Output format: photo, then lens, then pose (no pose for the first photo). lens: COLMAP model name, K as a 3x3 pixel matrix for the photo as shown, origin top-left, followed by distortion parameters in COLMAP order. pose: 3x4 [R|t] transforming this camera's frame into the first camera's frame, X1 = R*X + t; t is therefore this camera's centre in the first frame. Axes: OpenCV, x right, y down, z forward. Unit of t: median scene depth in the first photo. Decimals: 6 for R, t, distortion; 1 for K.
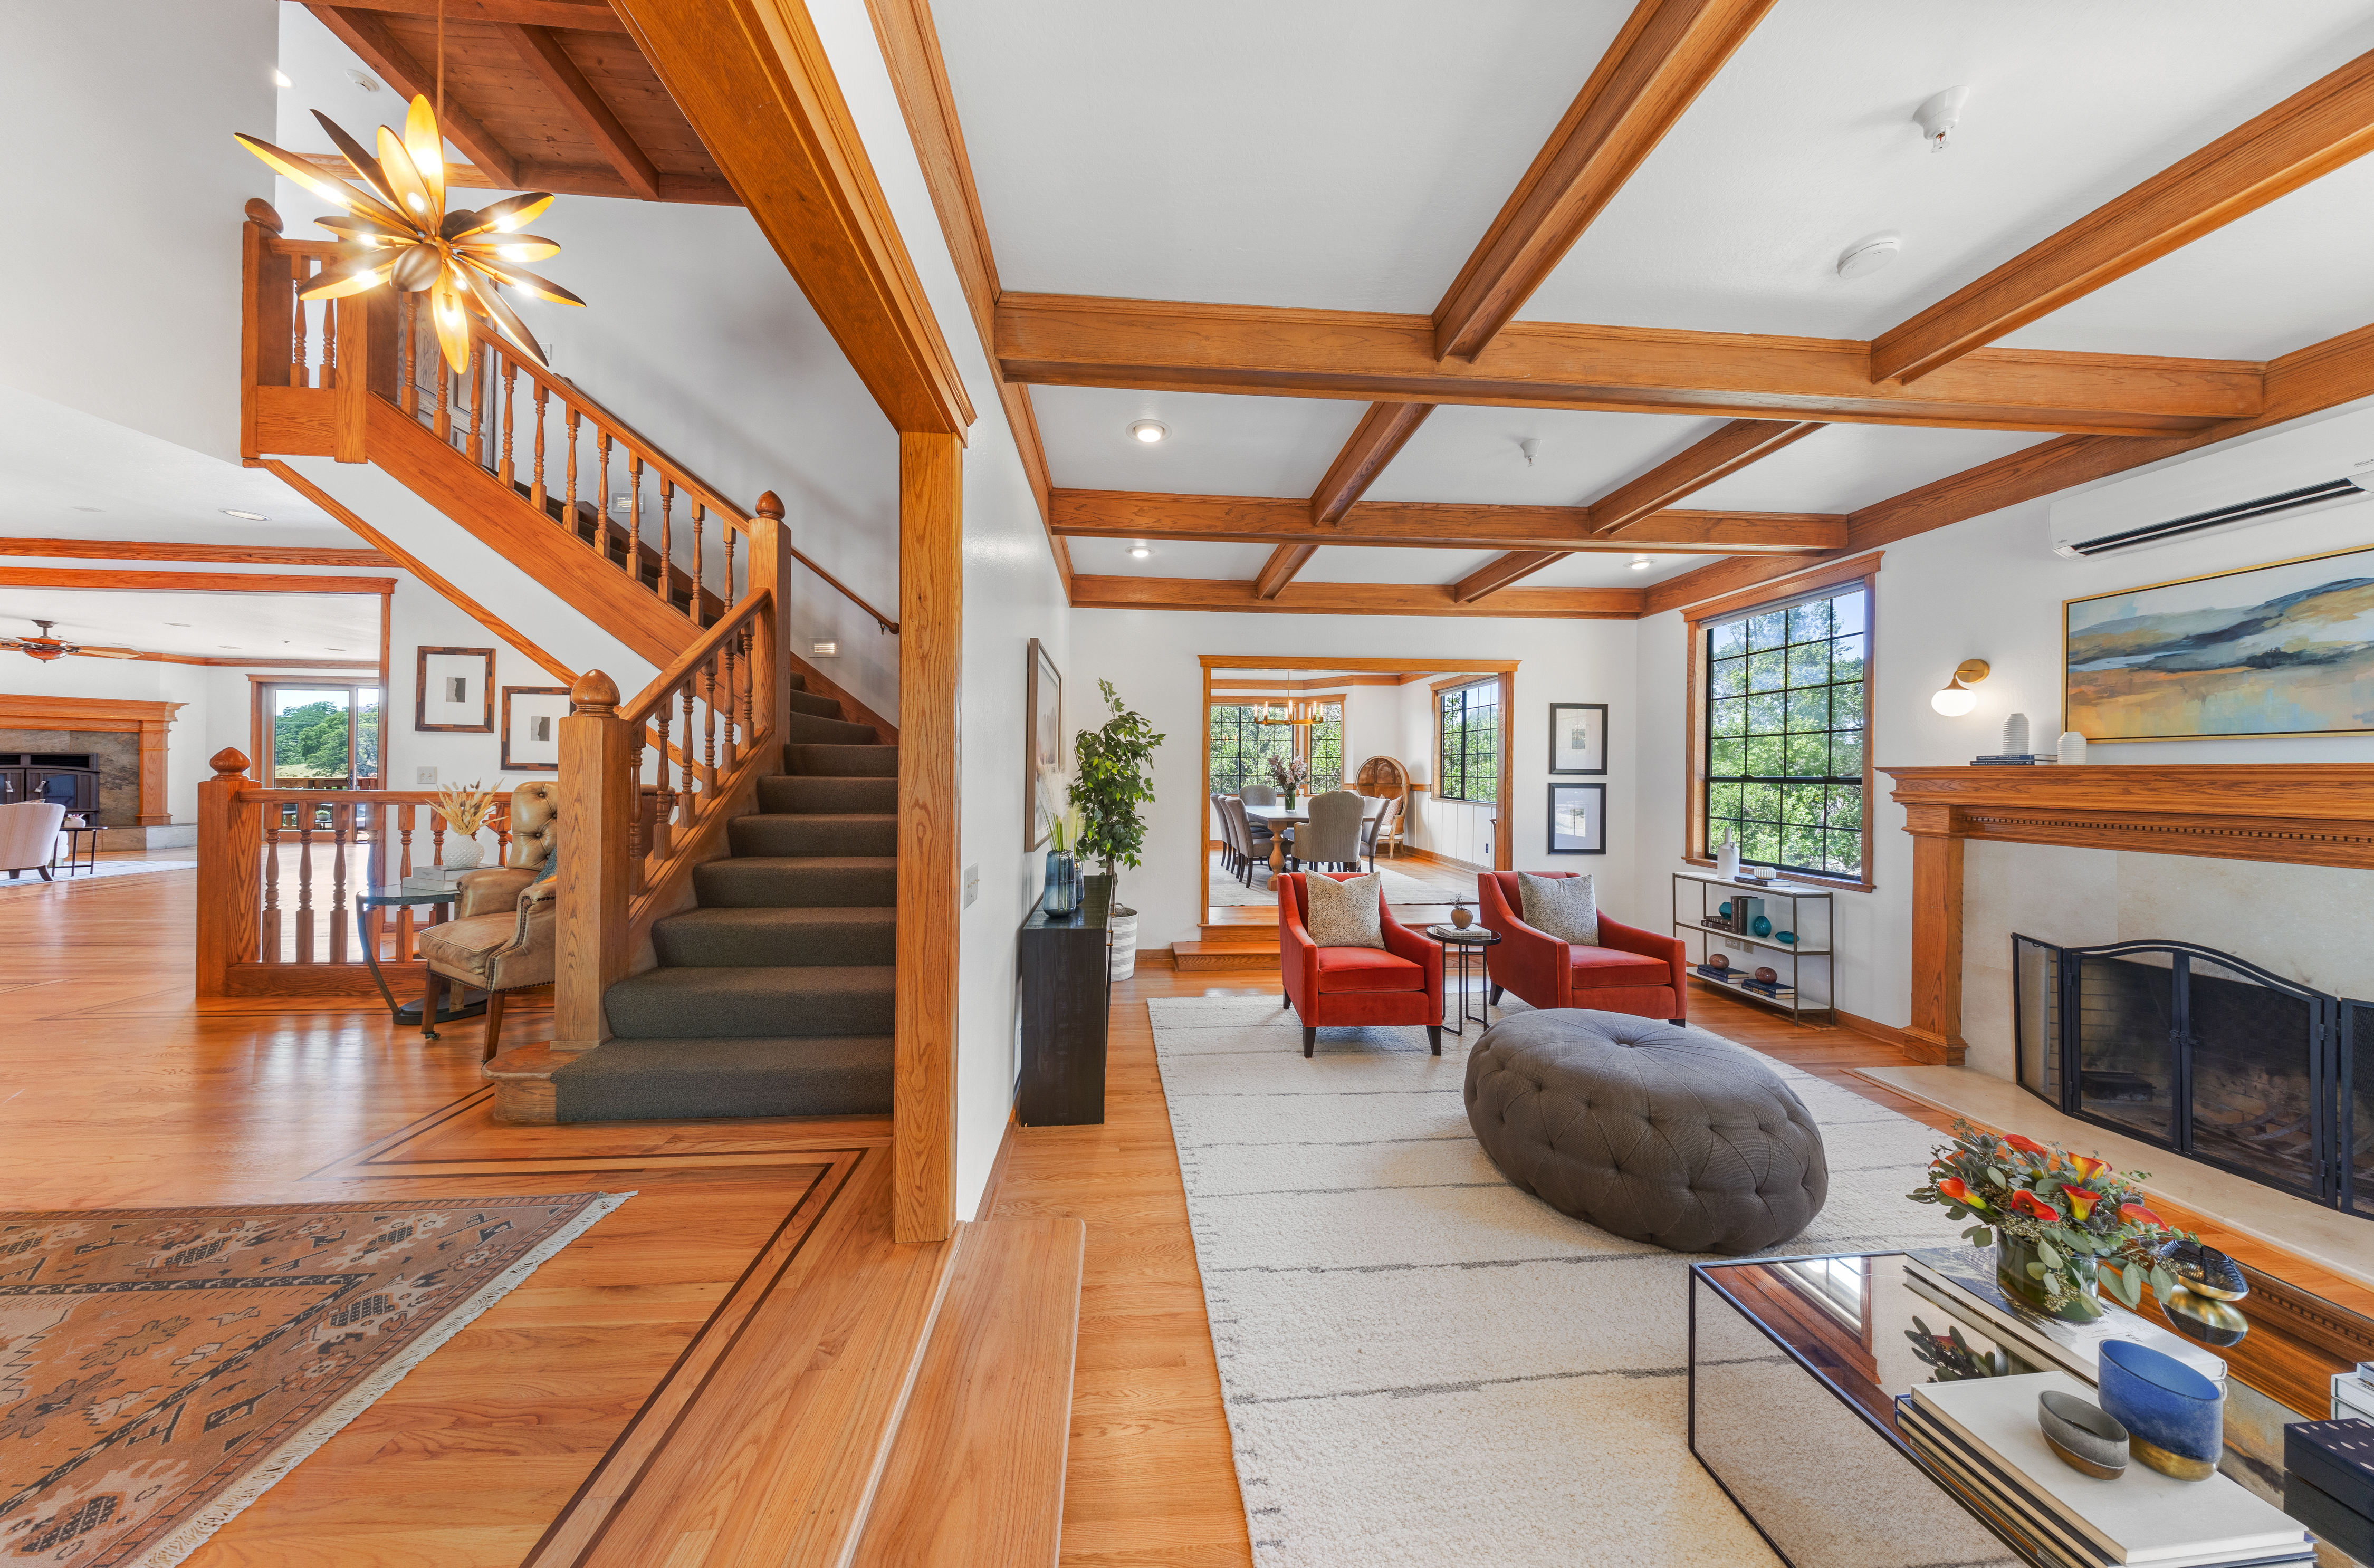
lens RADIAL K [[693.7, 0, 1187.0], [0, 693.7, 784.0], [0, 0, 1]] dist [0.000048, 0.000002]
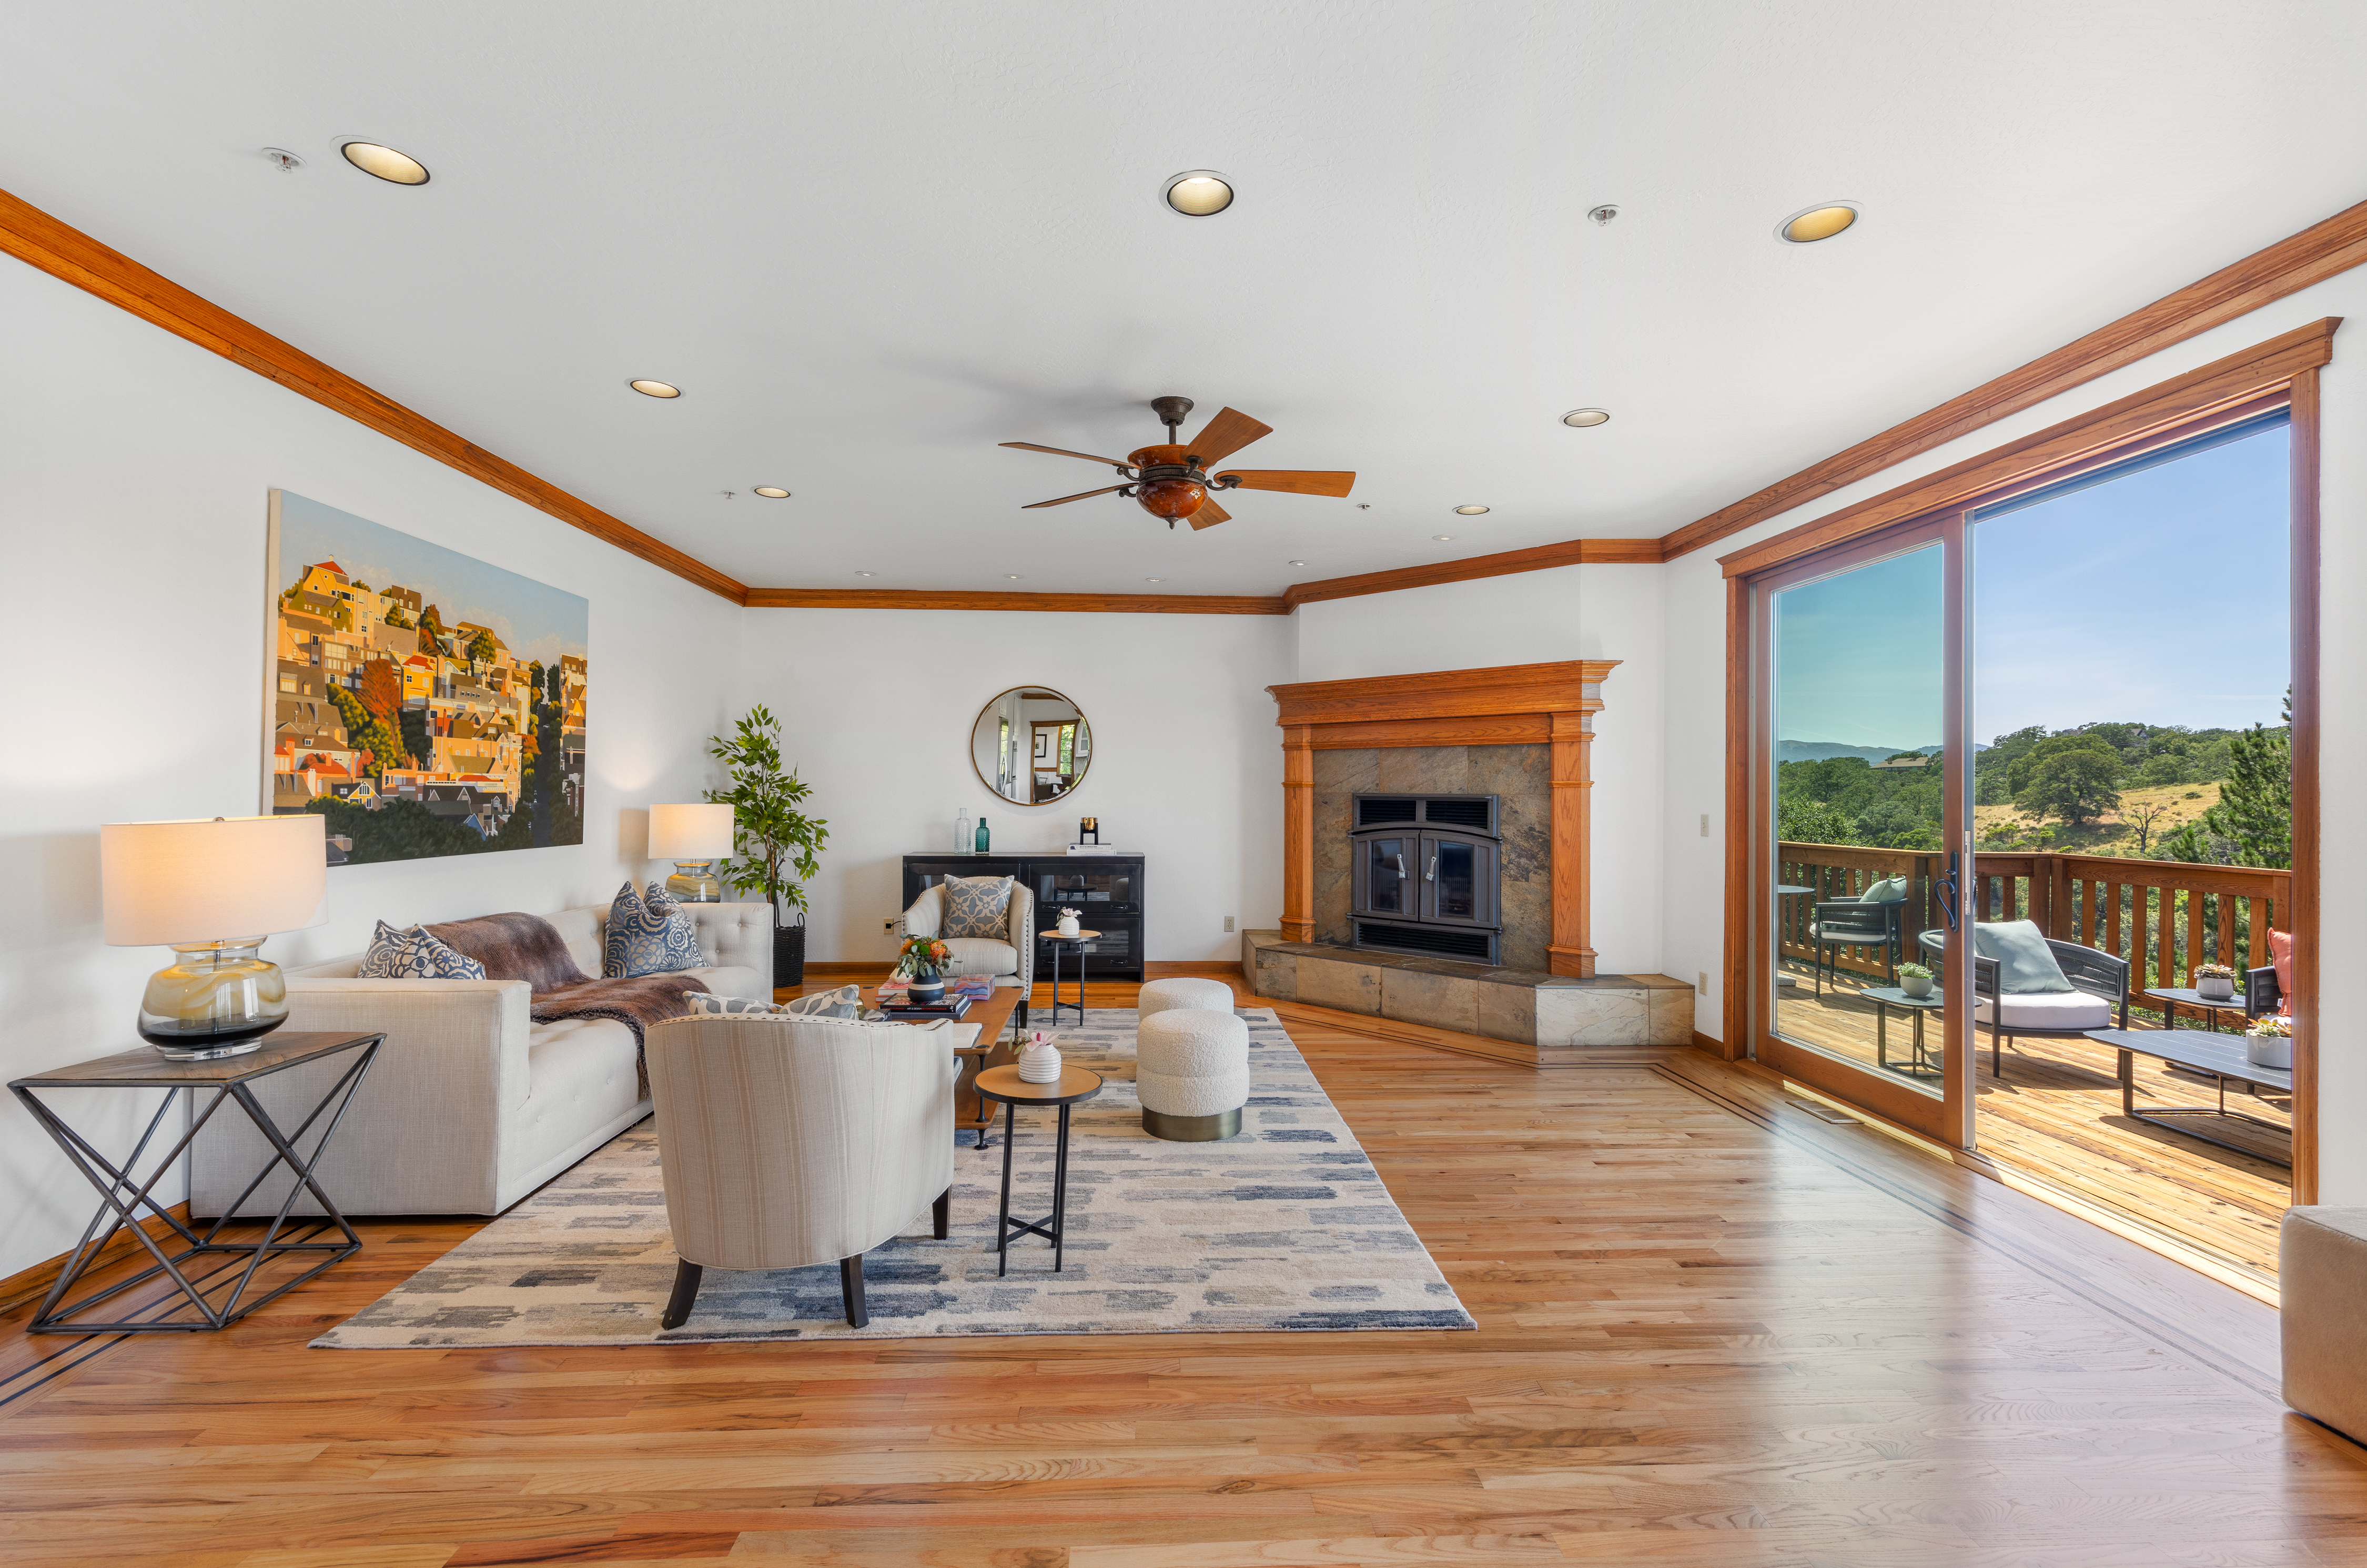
lens RADIAL K [[1004.8, 0, 1192.6], [0, 1004.8, 775.3], [0, 0, 1]] dist [0.009601, 0.000121]
pose [[-0.017448, -0.026872, -0.999487, -0.911002], [-0.029392, 0.999221, -0.026351, -0.033421], [0.999416, 0.028917, -0.018225, 0.798953]]
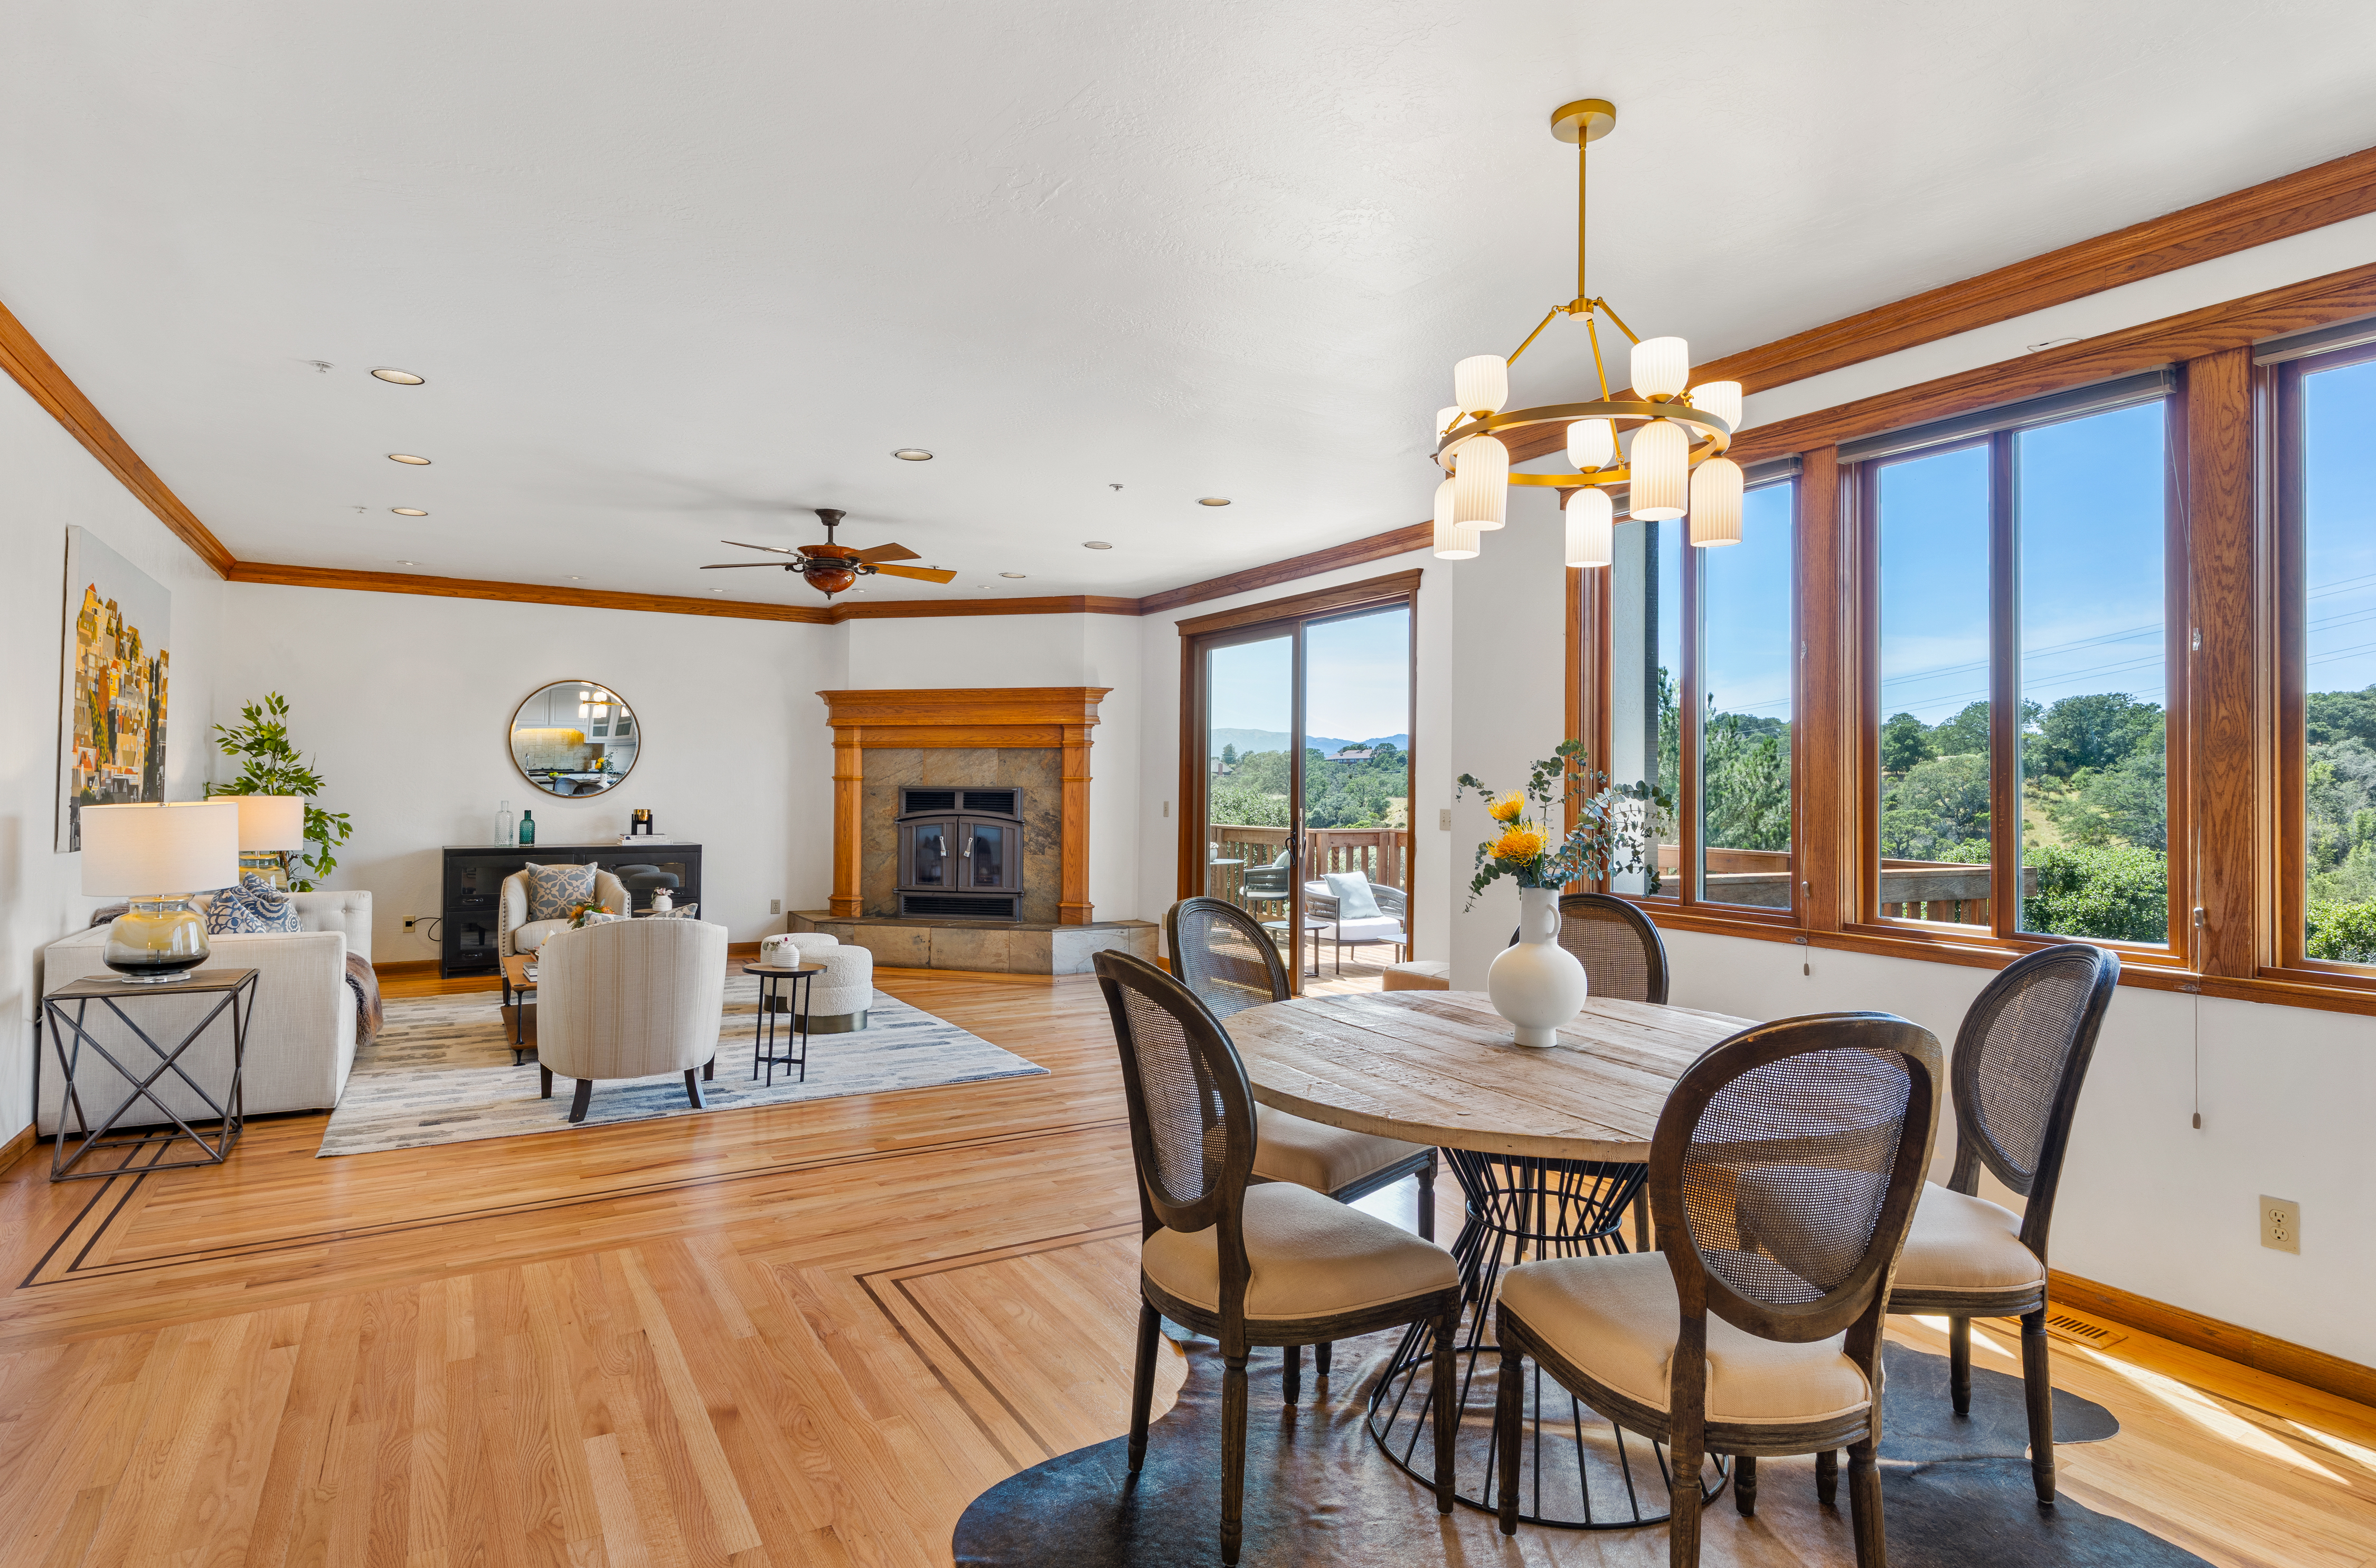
lens RADIAL K [[1240.3, 0, 1188.0], [0, 1240.3, 784.0], [0, 0, 1]] dist [-0.000065, 0.000084]
pose [[0.446822, -0.009845, -0.894569, -0.609416], [-0.022585, 0.999497, -0.022280, -0.027157], [0.894338, 0.030159, 0.446374, 0.659851]]
